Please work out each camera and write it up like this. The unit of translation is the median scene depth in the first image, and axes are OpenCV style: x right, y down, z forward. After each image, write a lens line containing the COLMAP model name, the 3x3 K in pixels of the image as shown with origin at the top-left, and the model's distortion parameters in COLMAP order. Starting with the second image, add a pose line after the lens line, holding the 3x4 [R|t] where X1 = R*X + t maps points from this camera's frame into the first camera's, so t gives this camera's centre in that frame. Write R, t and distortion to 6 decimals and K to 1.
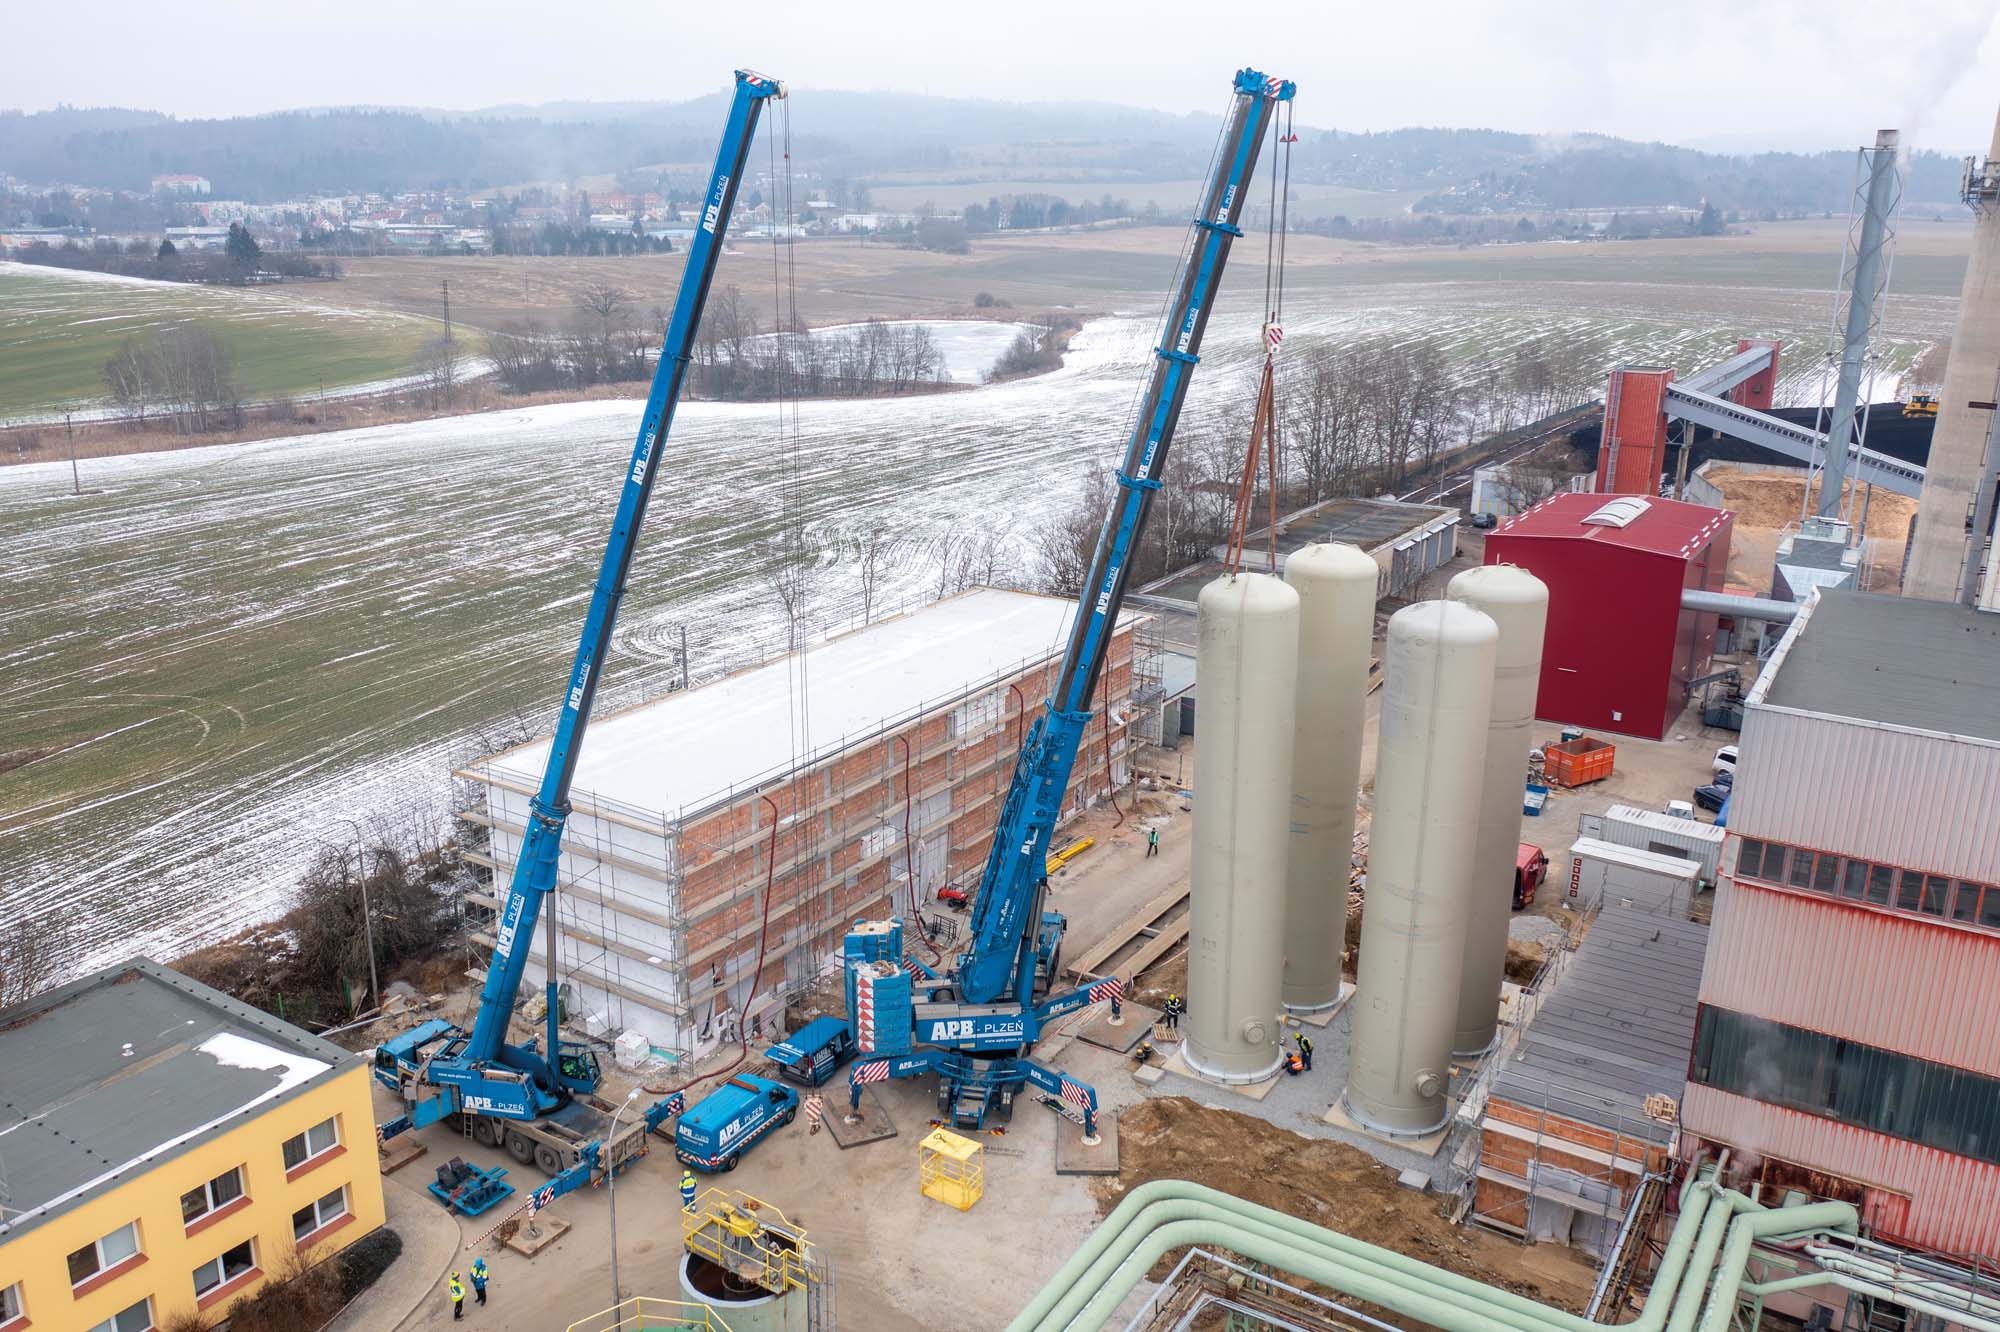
lens RADIAL K [[1582.2, 0, 995.5], [0, 1582.2, 668.1], [0, 0, 1]] dist [-0.018451, 0.004293]
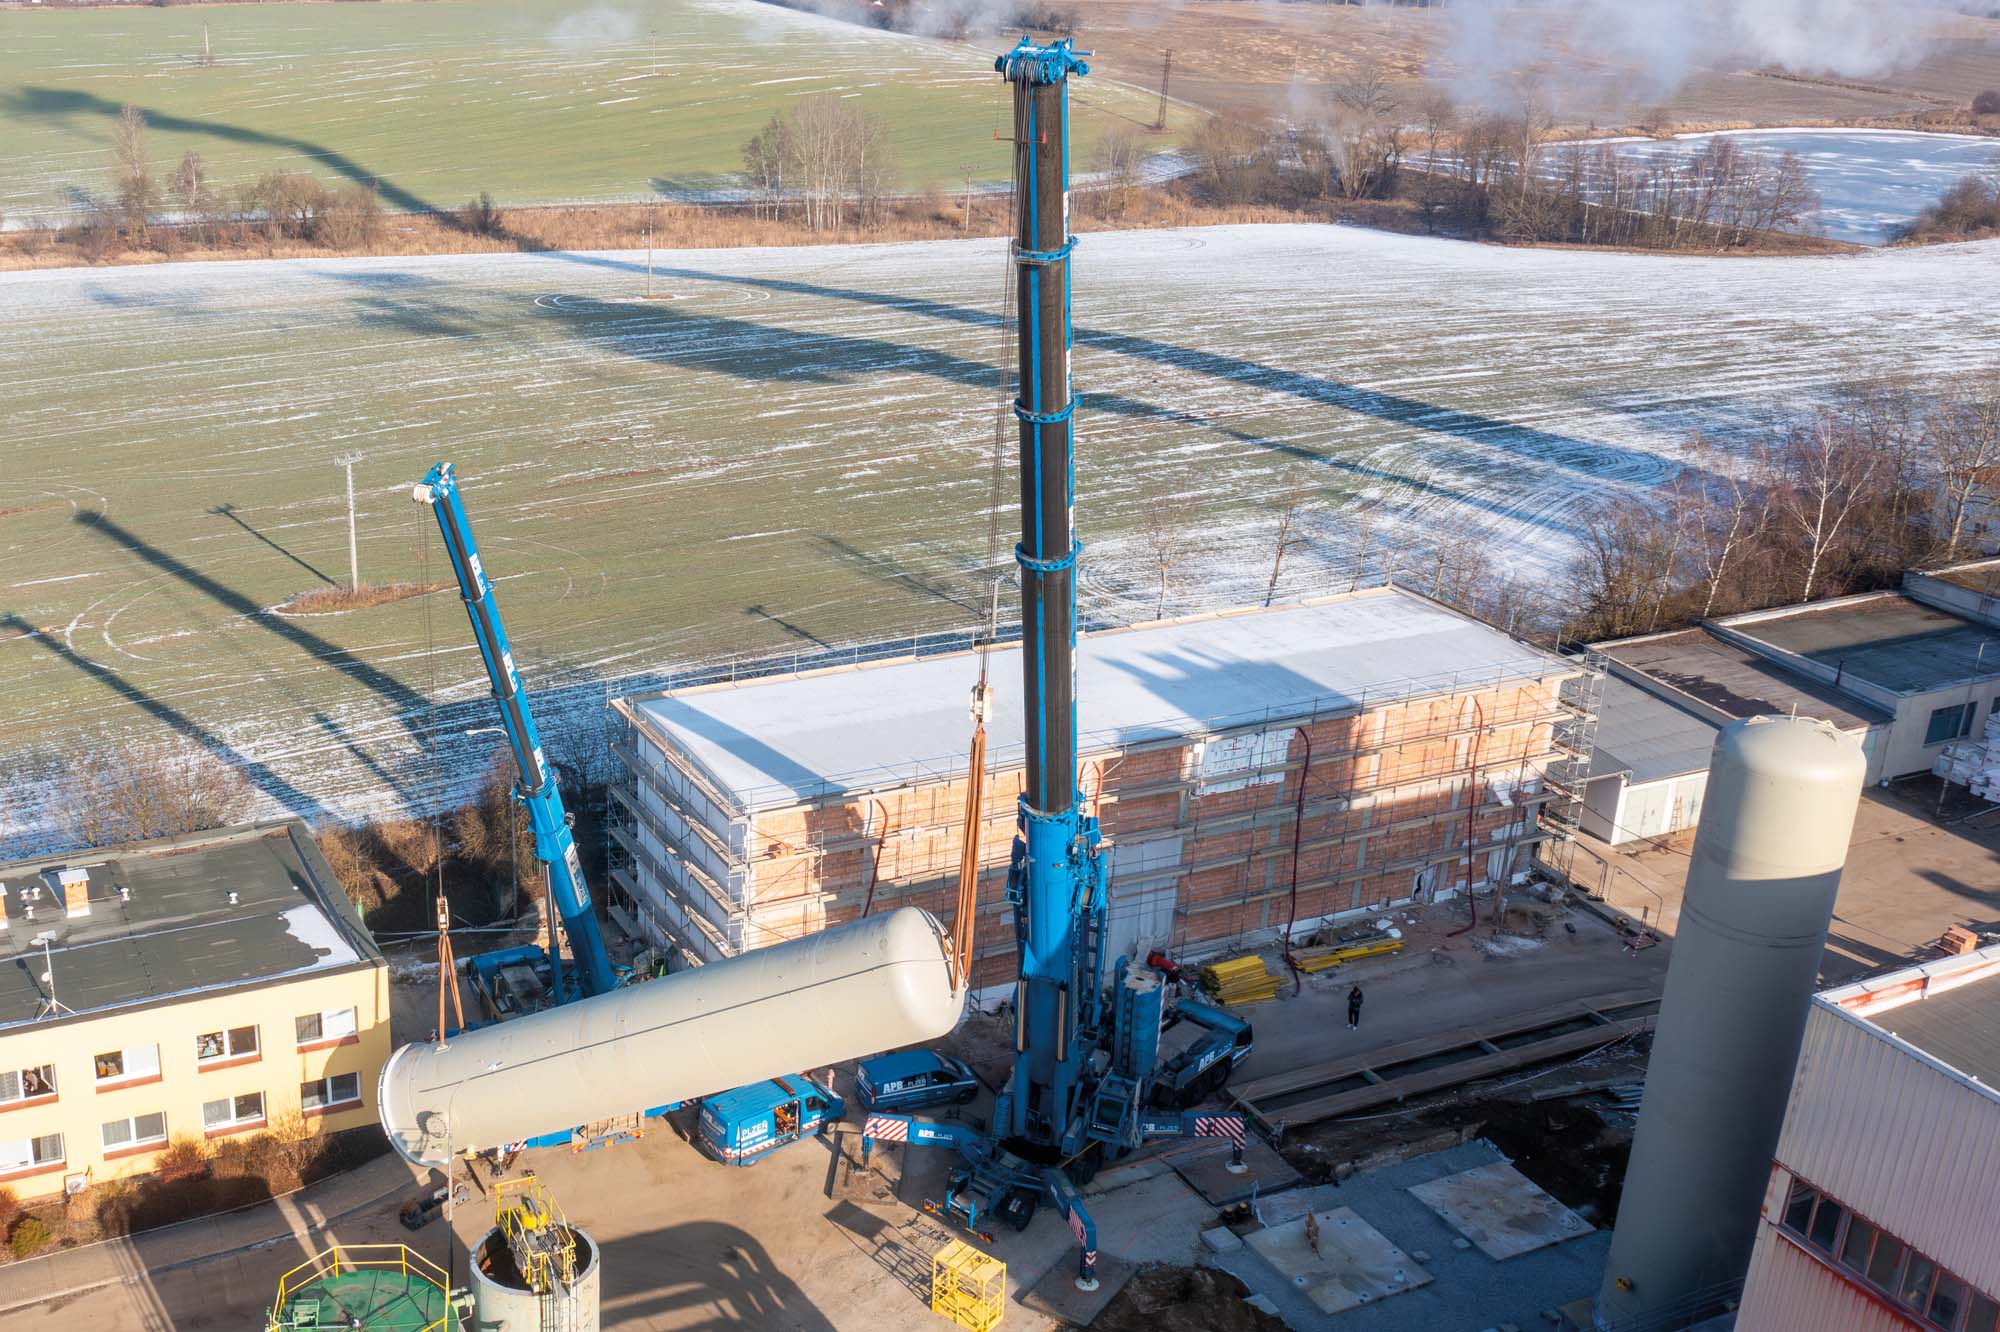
lens RADIAL K [[2083.9, 0, 696.7], [0, 2083.9, 668.6], [0, 0, 1]] dist [-0.022785, 0.008999]
pose [[0.826956, 0.192798, -0.528178, 0.243964], [-0.158542, 0.981212, 0.109942, -0.068037], [0.539451, -0.007179, 0.841986, -0.029680]]
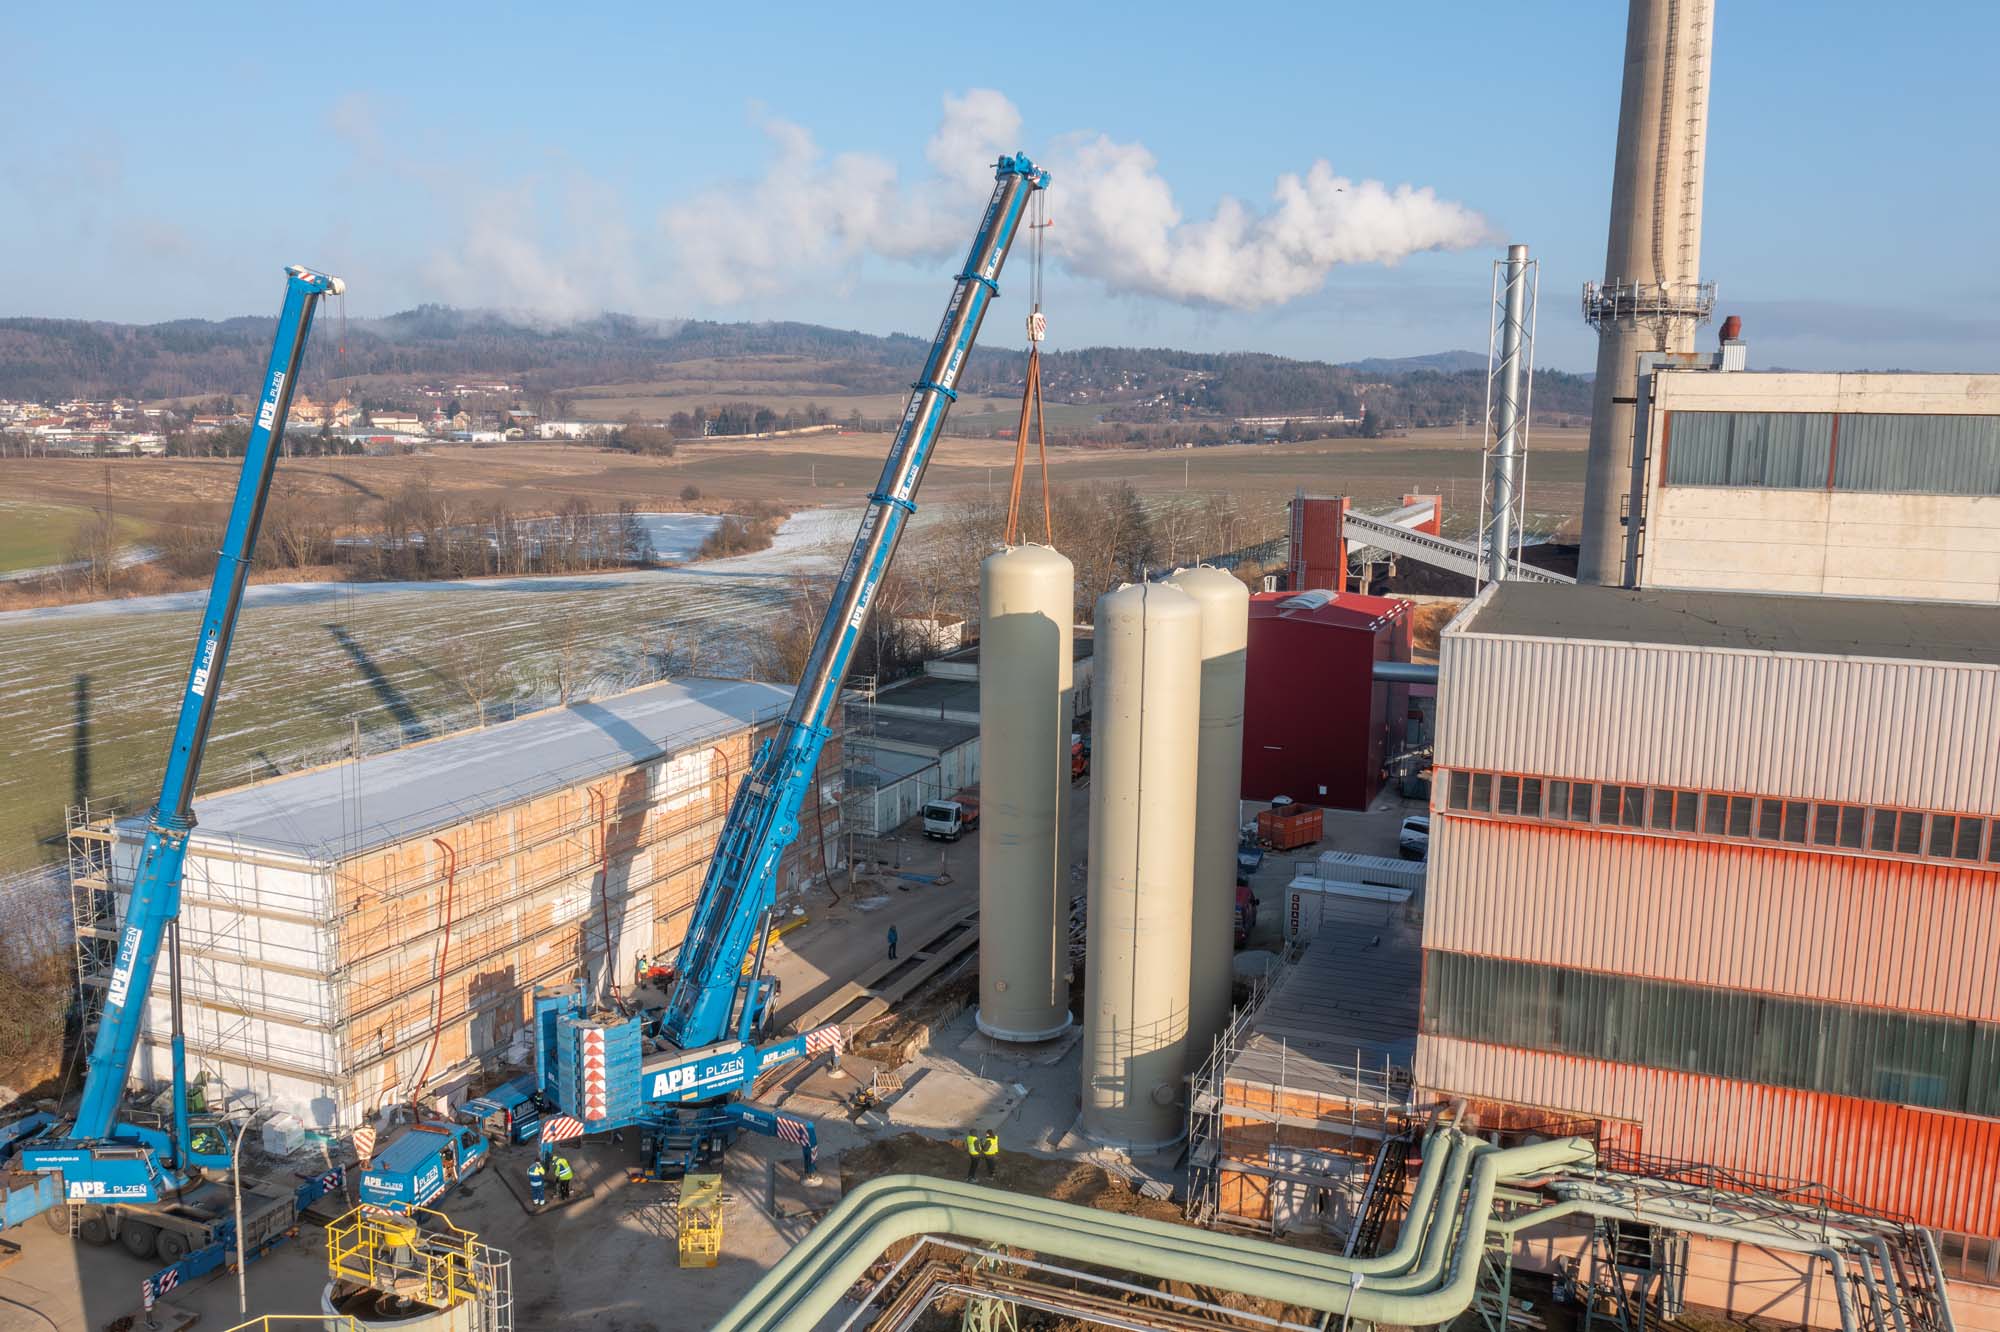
lens RADIAL K [[1582.2, 0, 995.5], [0, 1582.2, 668.1], [0, 0, 1]] dist [-0.018451, 0.004293]
pose [[0.983603, -0.026357, 0.178412, 0.005810], [0.049740, 0.990541, -0.127886, 0.074429], [-0.173354, 0.134663, 0.975610, 0.029367]]
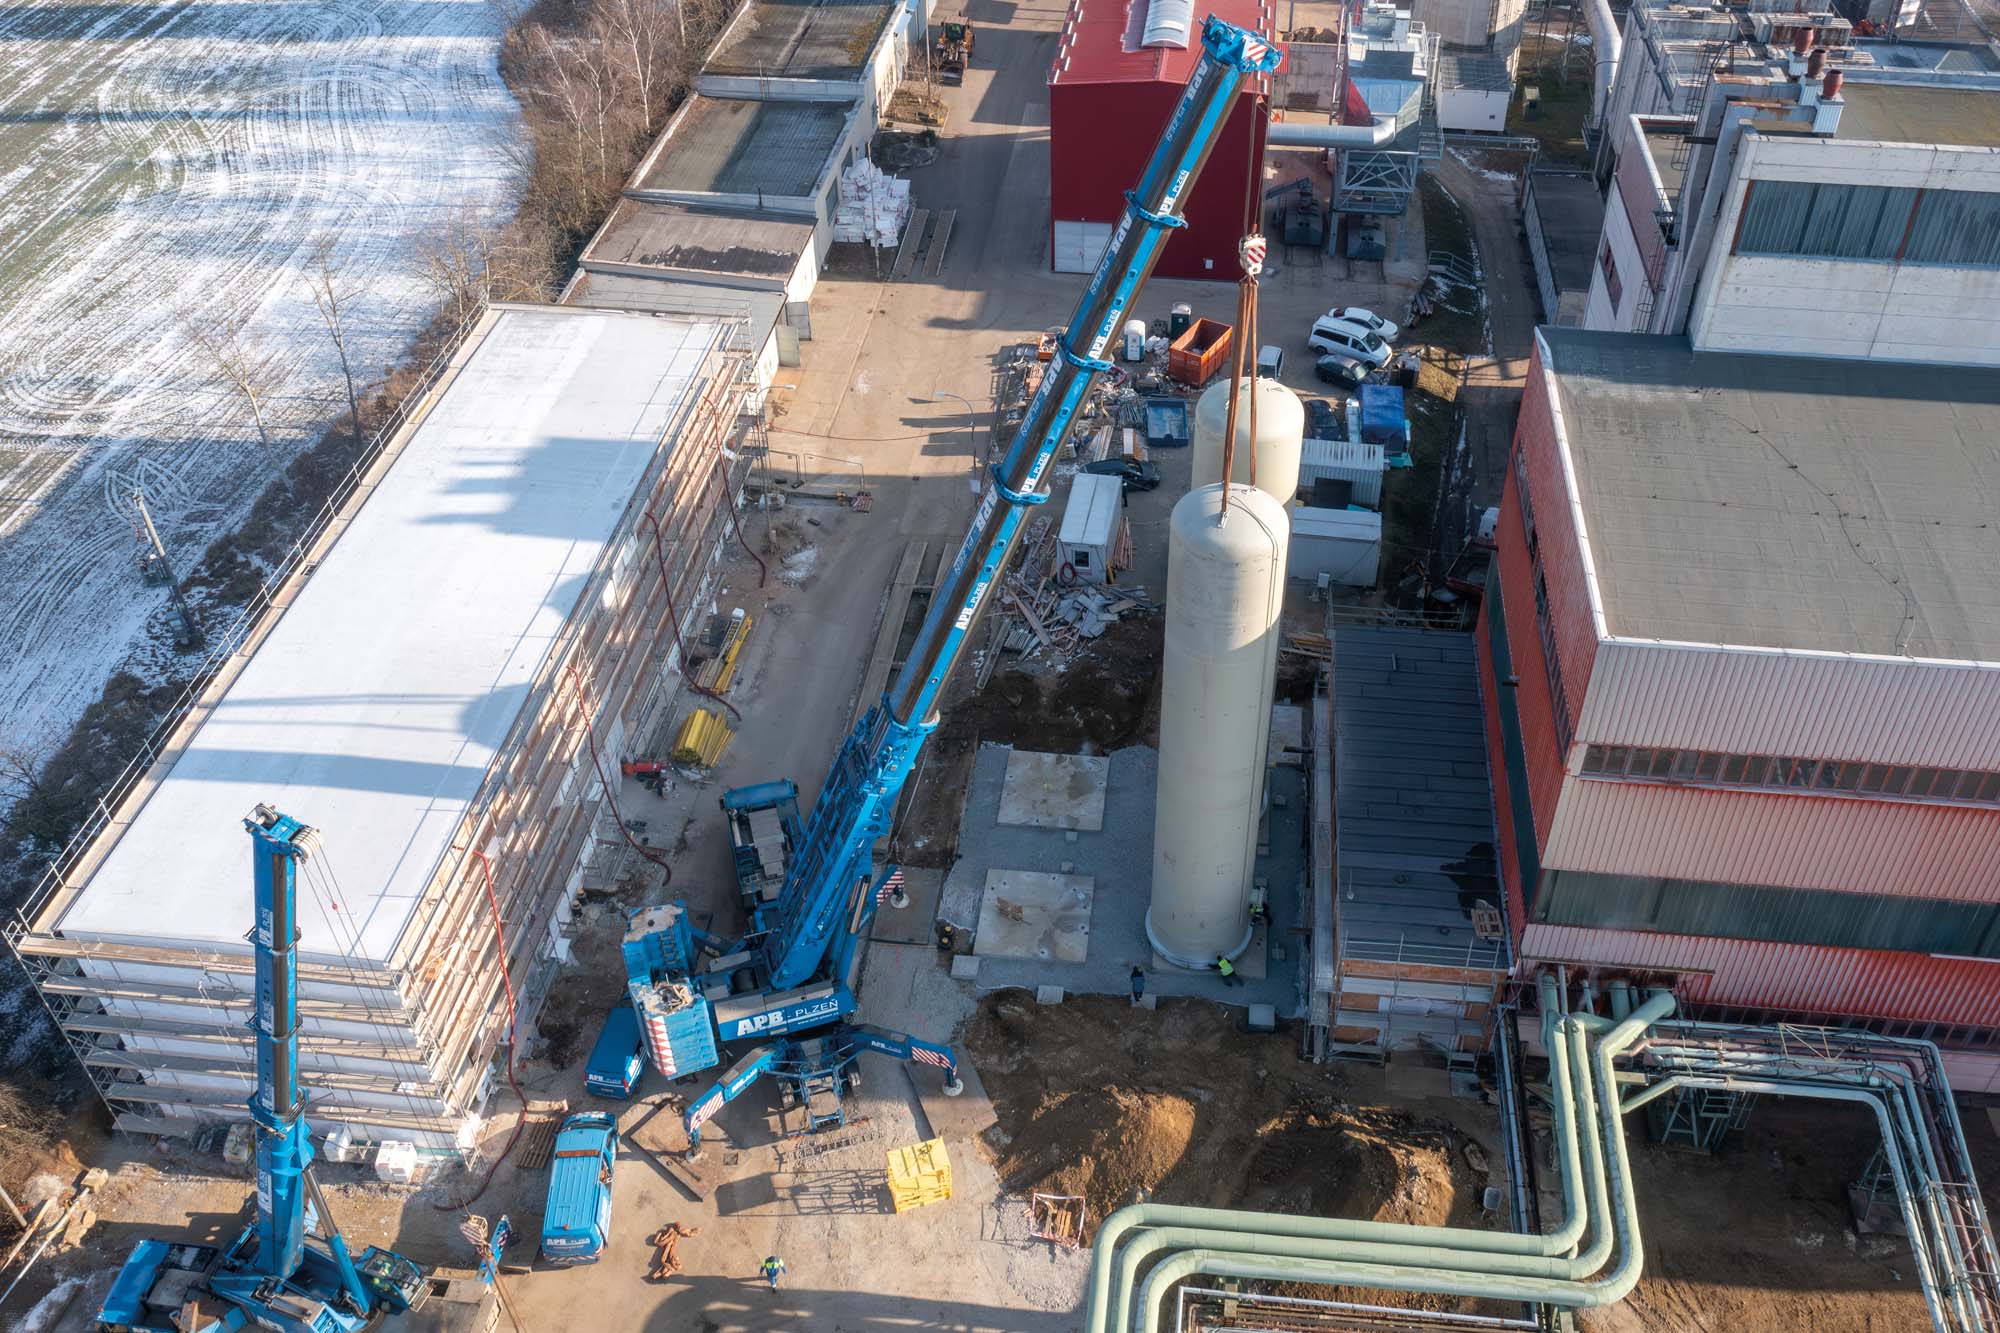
lens RADIAL K [[1727.4, 0, 1085.8], [0, 1727.4, 607.5], [0, 0, 1]] dist [-0.017378, 0.003674]
pose [[0.892484, -0.291132, 0.344550, -0.084365], [0.131790, 0.898800, 0.418078, -0.229095], [-0.431398, -0.327720, 0.840533, 0.108161]]
